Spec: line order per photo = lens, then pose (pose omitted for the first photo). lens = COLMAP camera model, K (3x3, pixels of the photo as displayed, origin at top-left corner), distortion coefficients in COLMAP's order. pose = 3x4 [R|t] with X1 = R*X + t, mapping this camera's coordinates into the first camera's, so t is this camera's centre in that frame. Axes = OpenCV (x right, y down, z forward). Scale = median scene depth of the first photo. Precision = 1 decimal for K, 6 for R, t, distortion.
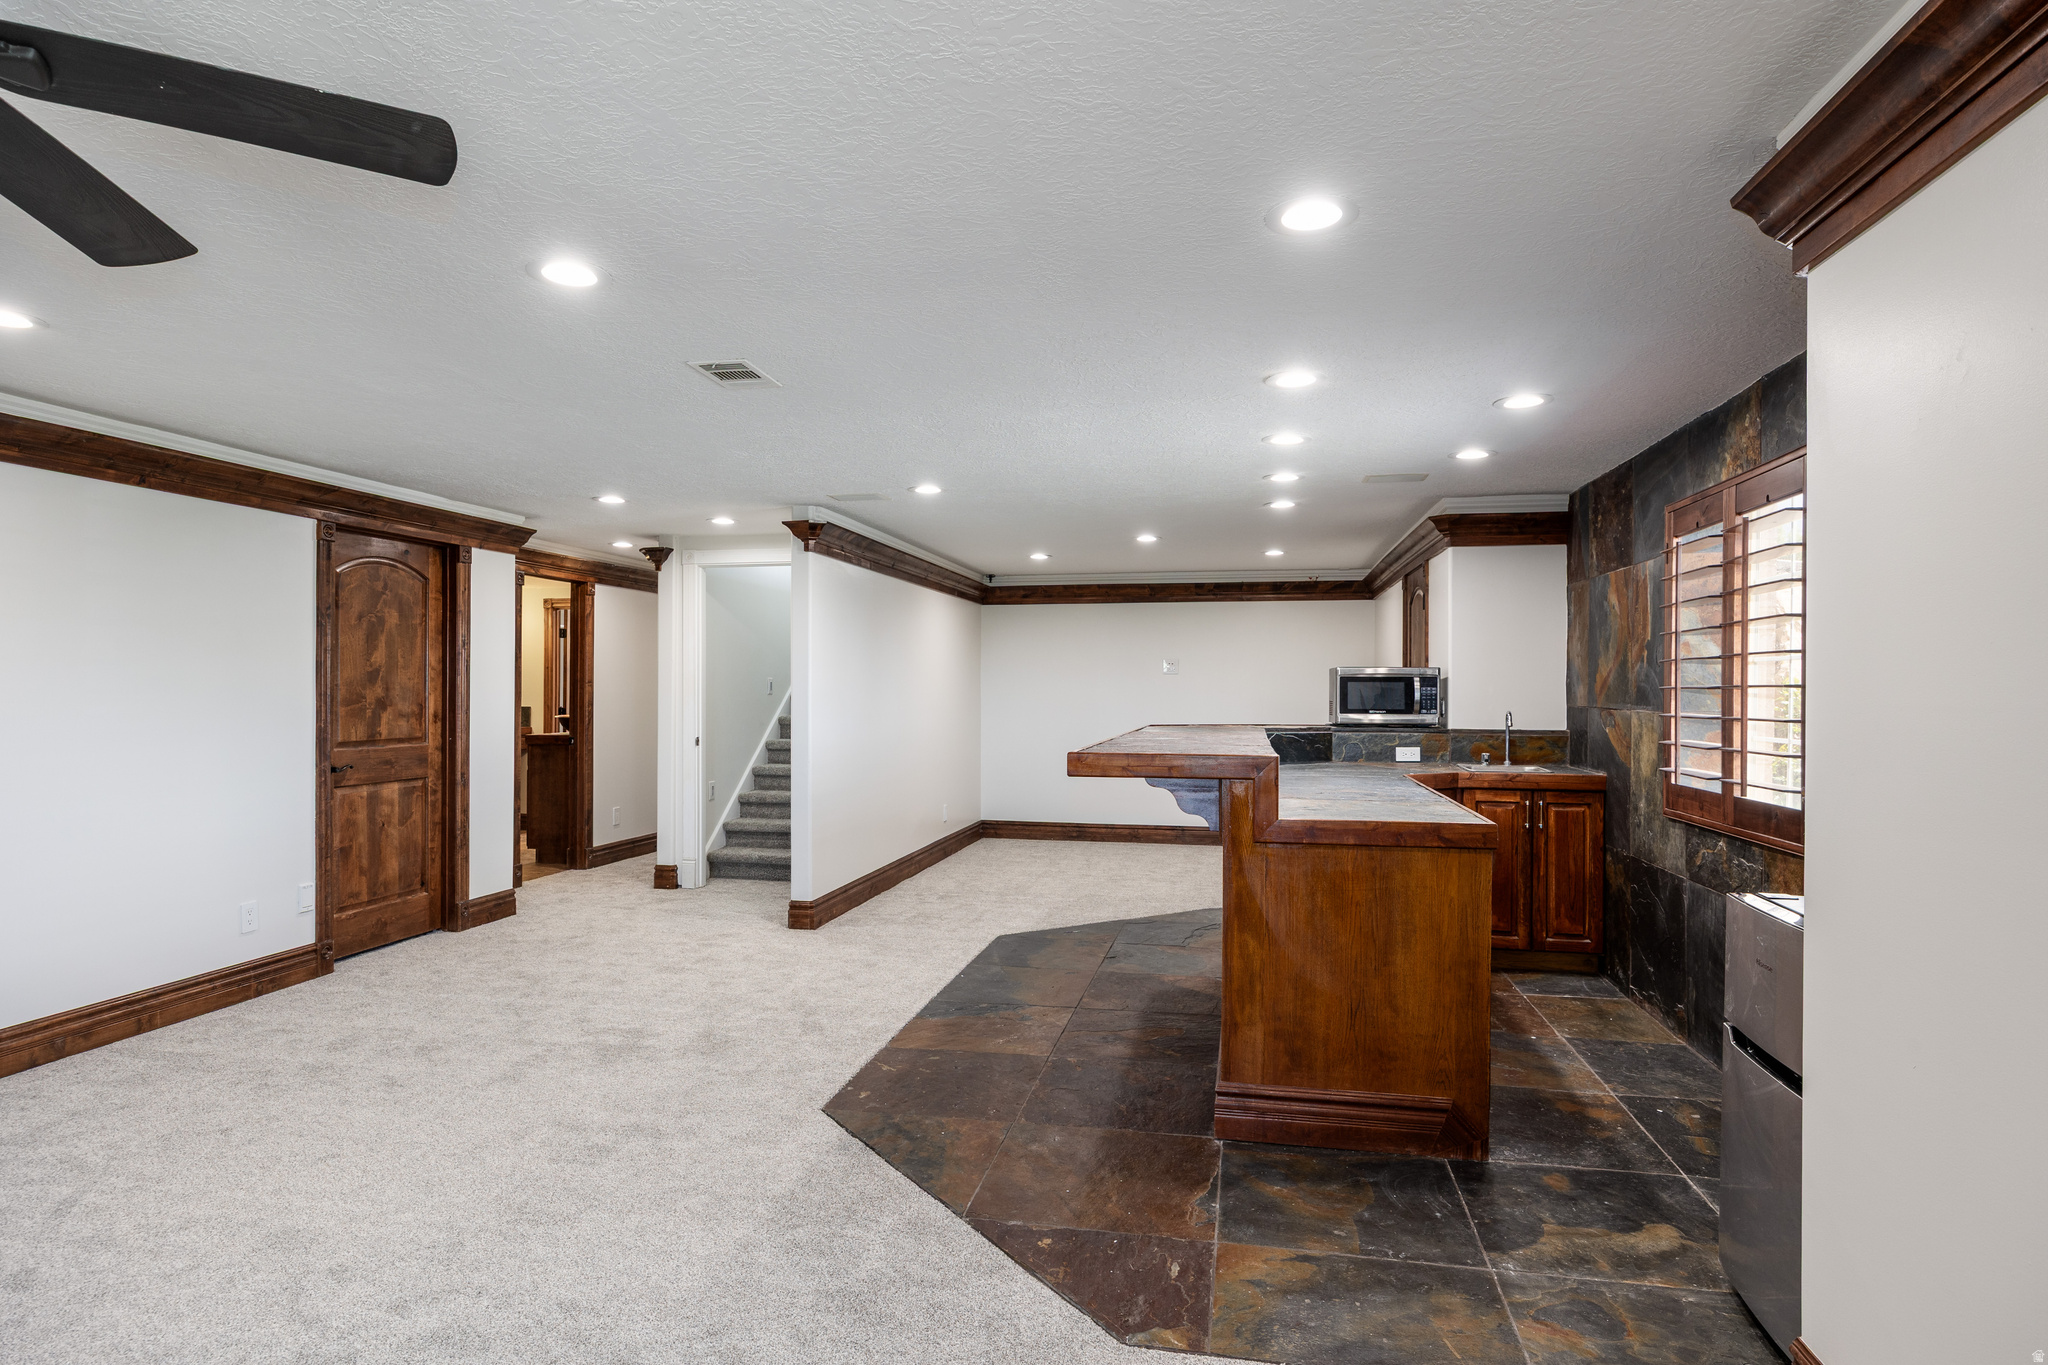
lens RADIAL K [[1128.3, 0, 1024.0], [0, 1128.3, 682.5], [0, 0, 1]] dist [-0.001552, -0.000374]
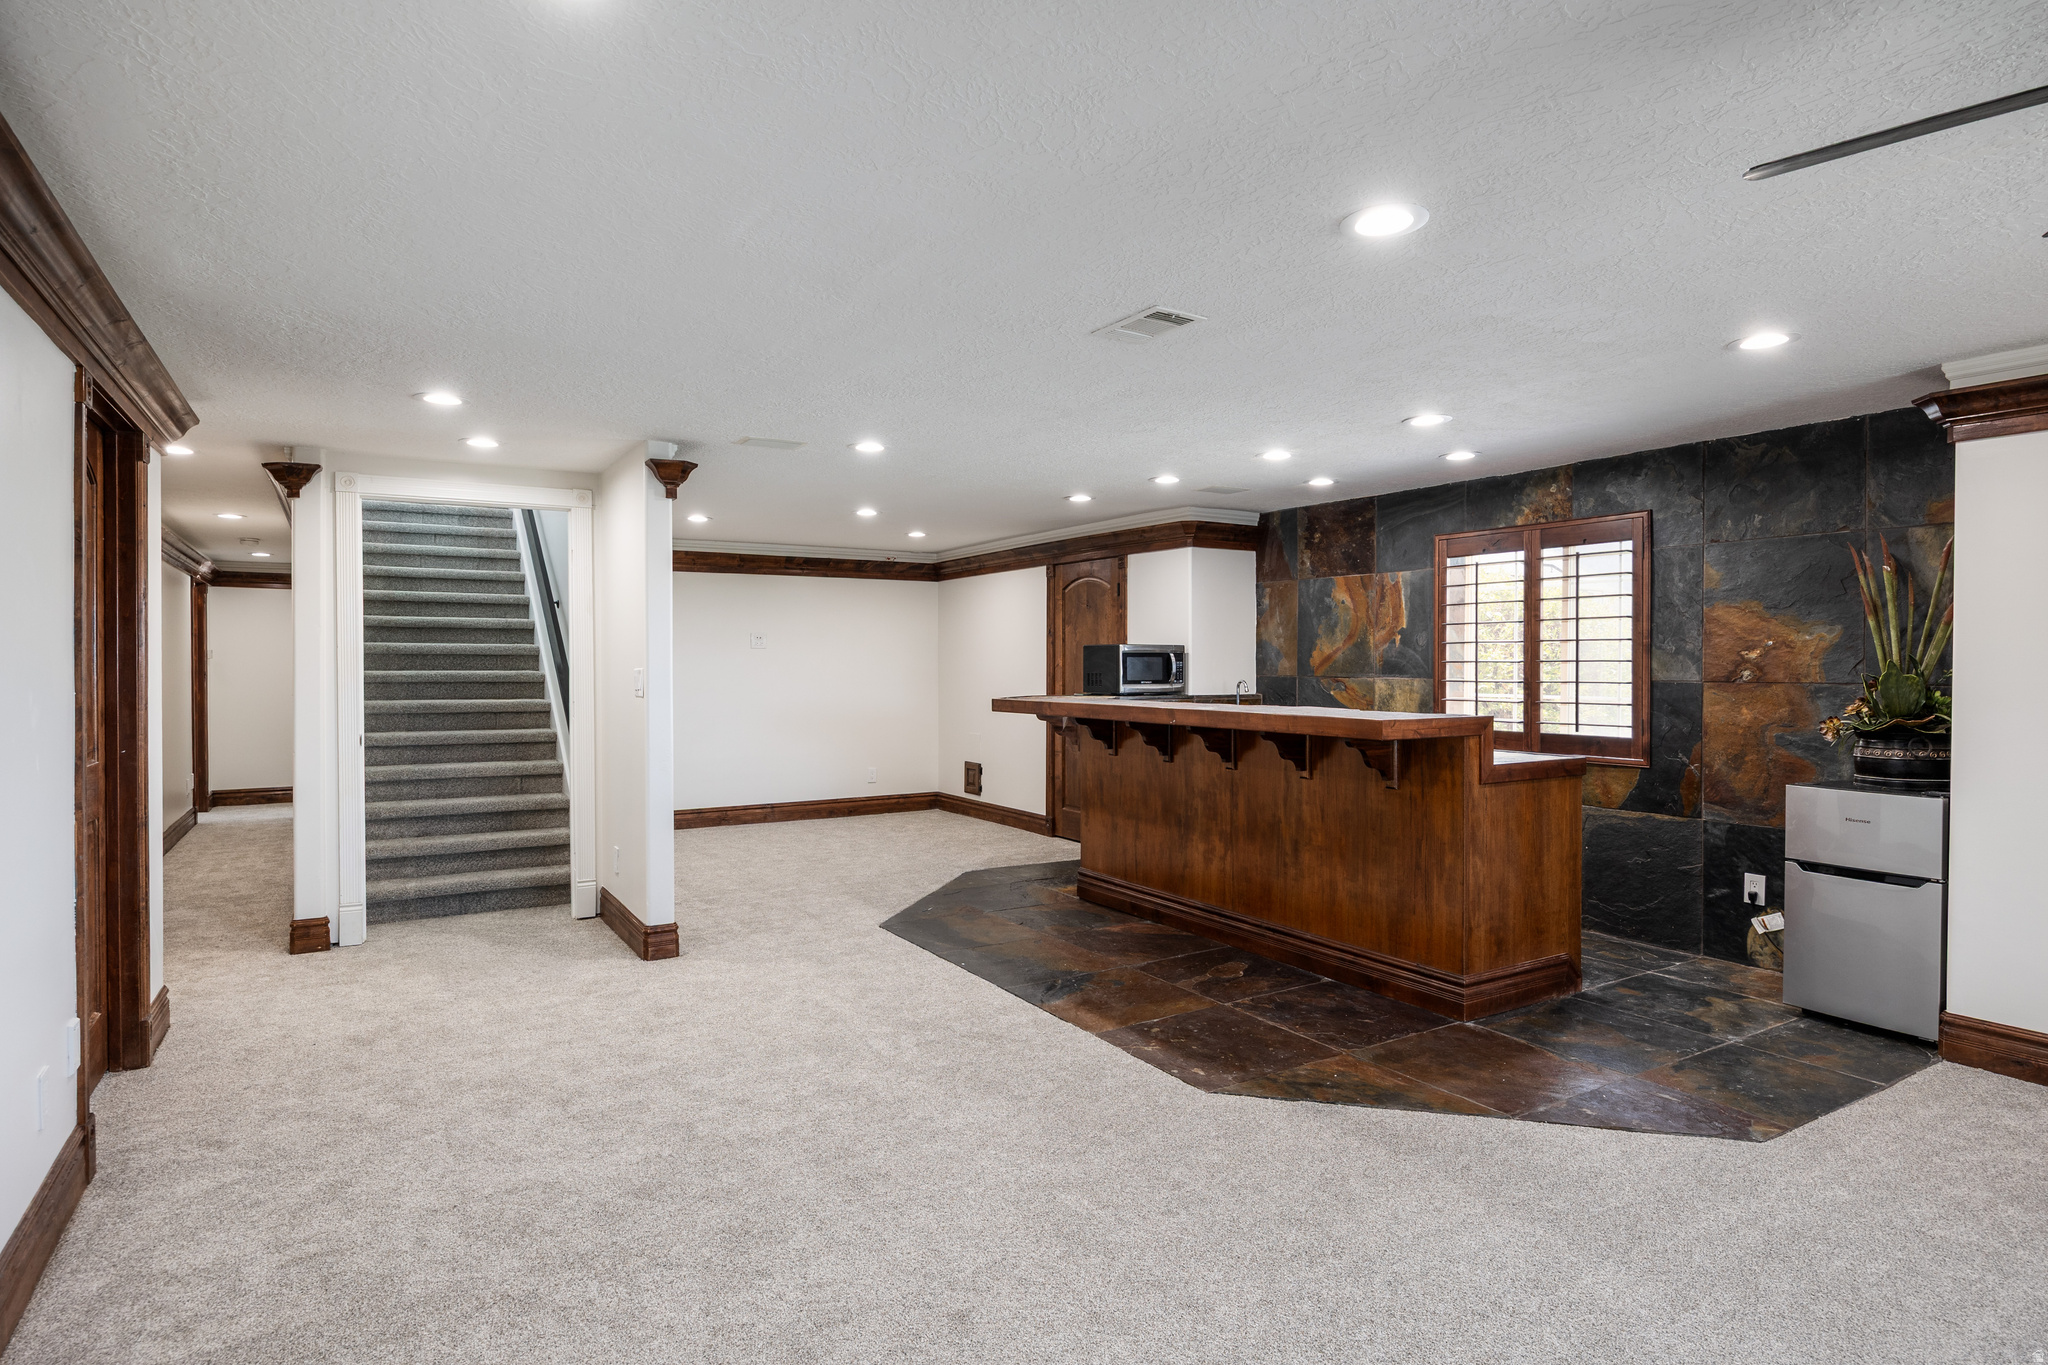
lens RADIAL K [[1099.5, 0, 1032.7], [0, 1099.5, 675.0], [0, 0, 1]] dist [0.002574, 0.001102]
pose [[0.731421, -0.011704, 0.681826, -0.879269], [-0.000559, 0.999842, 0.017762, -0.004067], [-0.681926, -0.013373, 0.731299, 0.376630]]
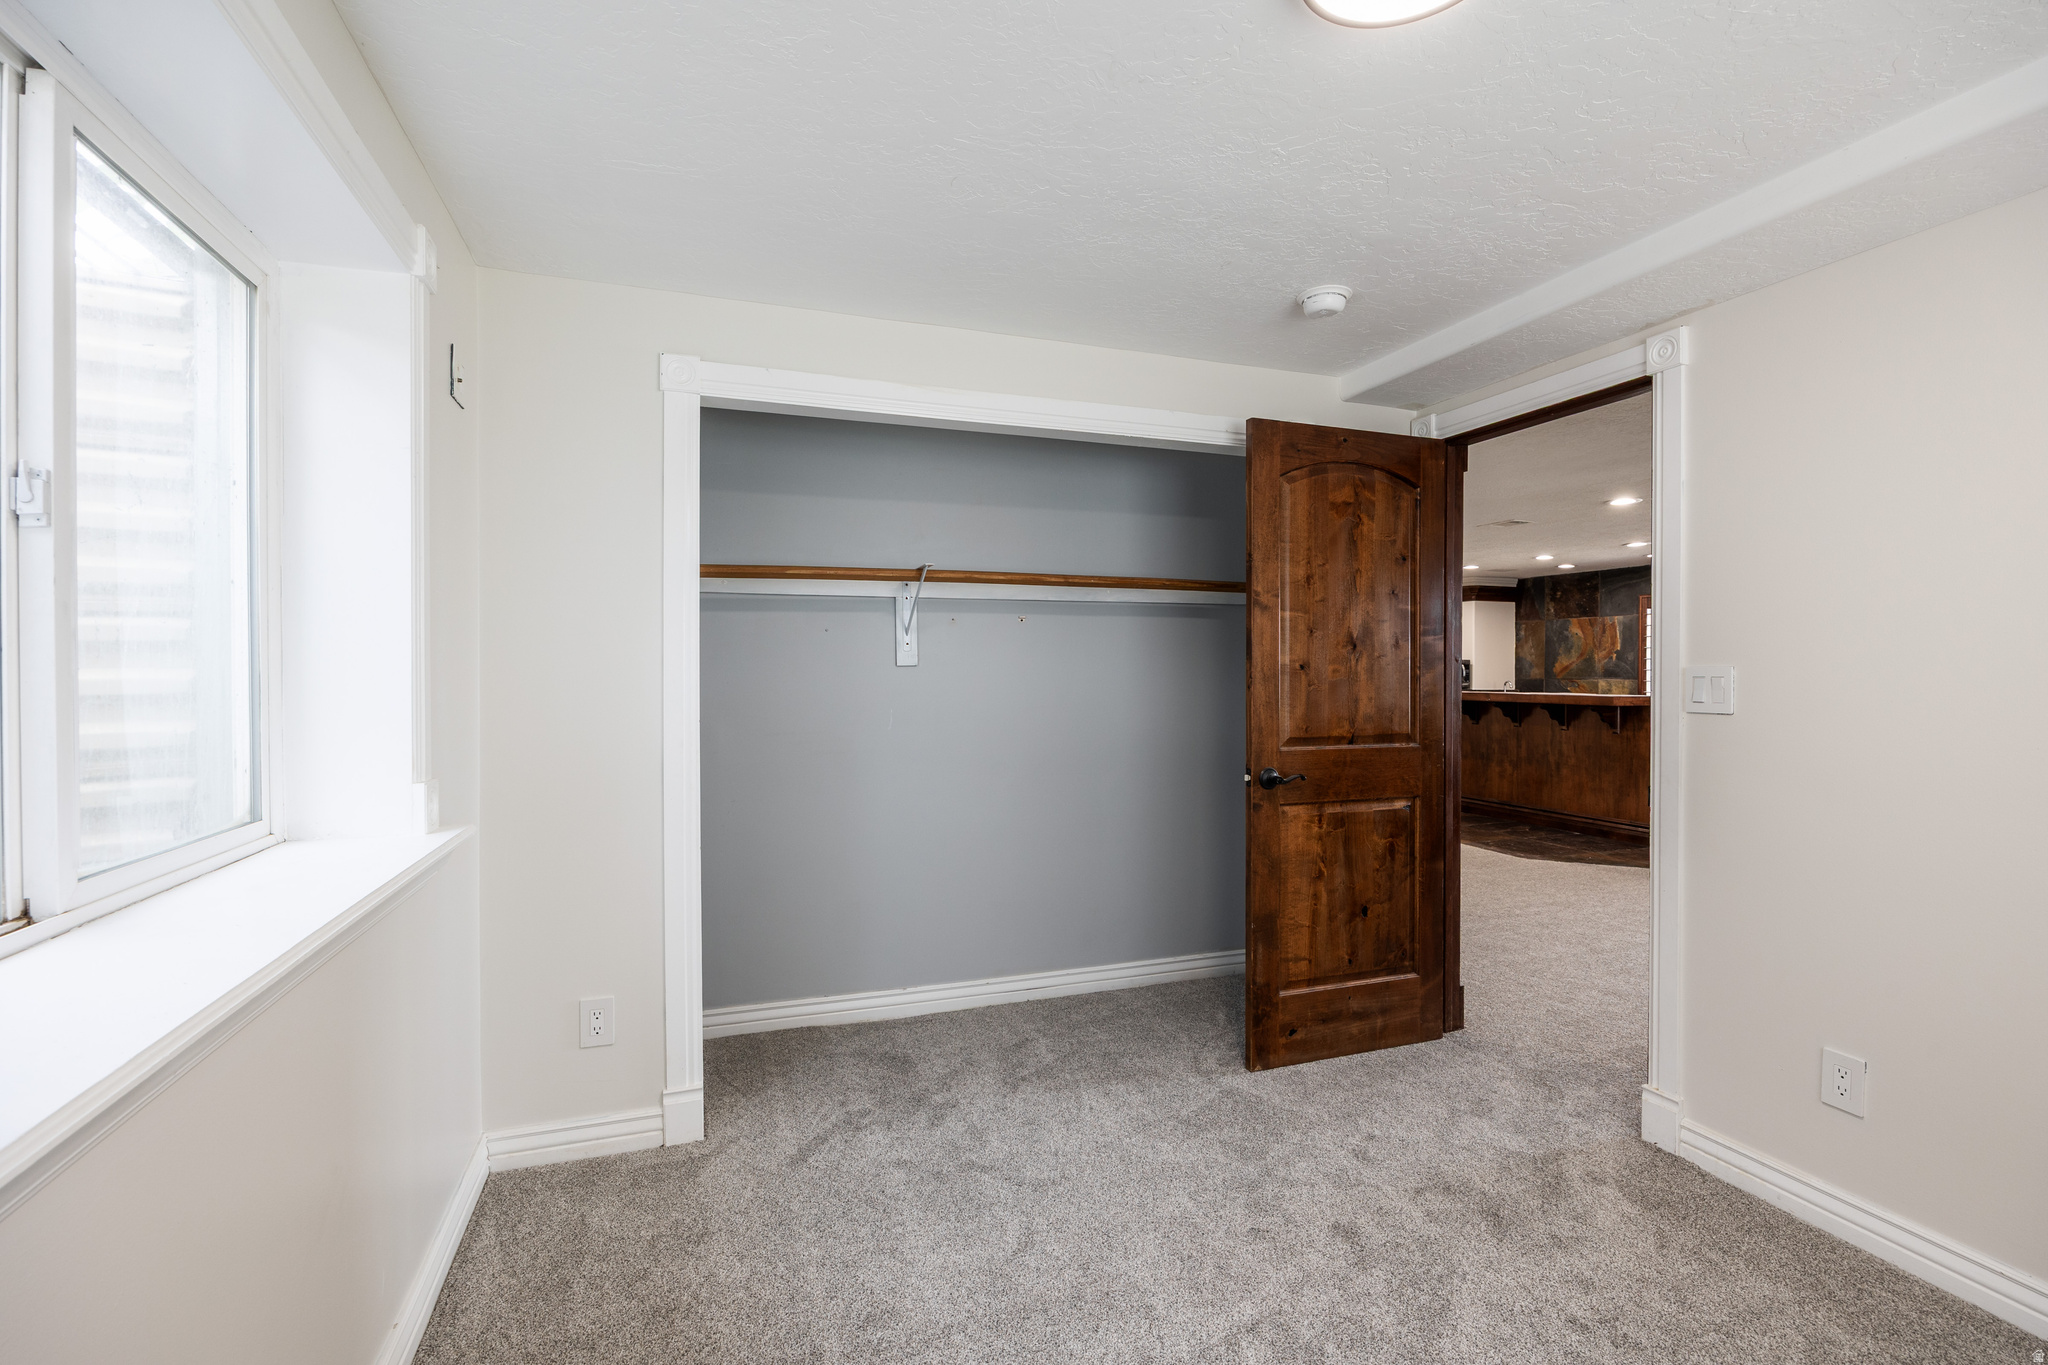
lens RADIAL K [[936.0, 0, 1024.0], [0, 936.0, 682.5], [0, 0, 1]] dist [0.001064, 0.000221]
pose [[0.864769, -0.007370, 0.502116, -1.848298], [-0.001198, 0.999859, 0.016739, -0.000355], [-0.502169, -0.015077, 0.864638, -0.095966]]
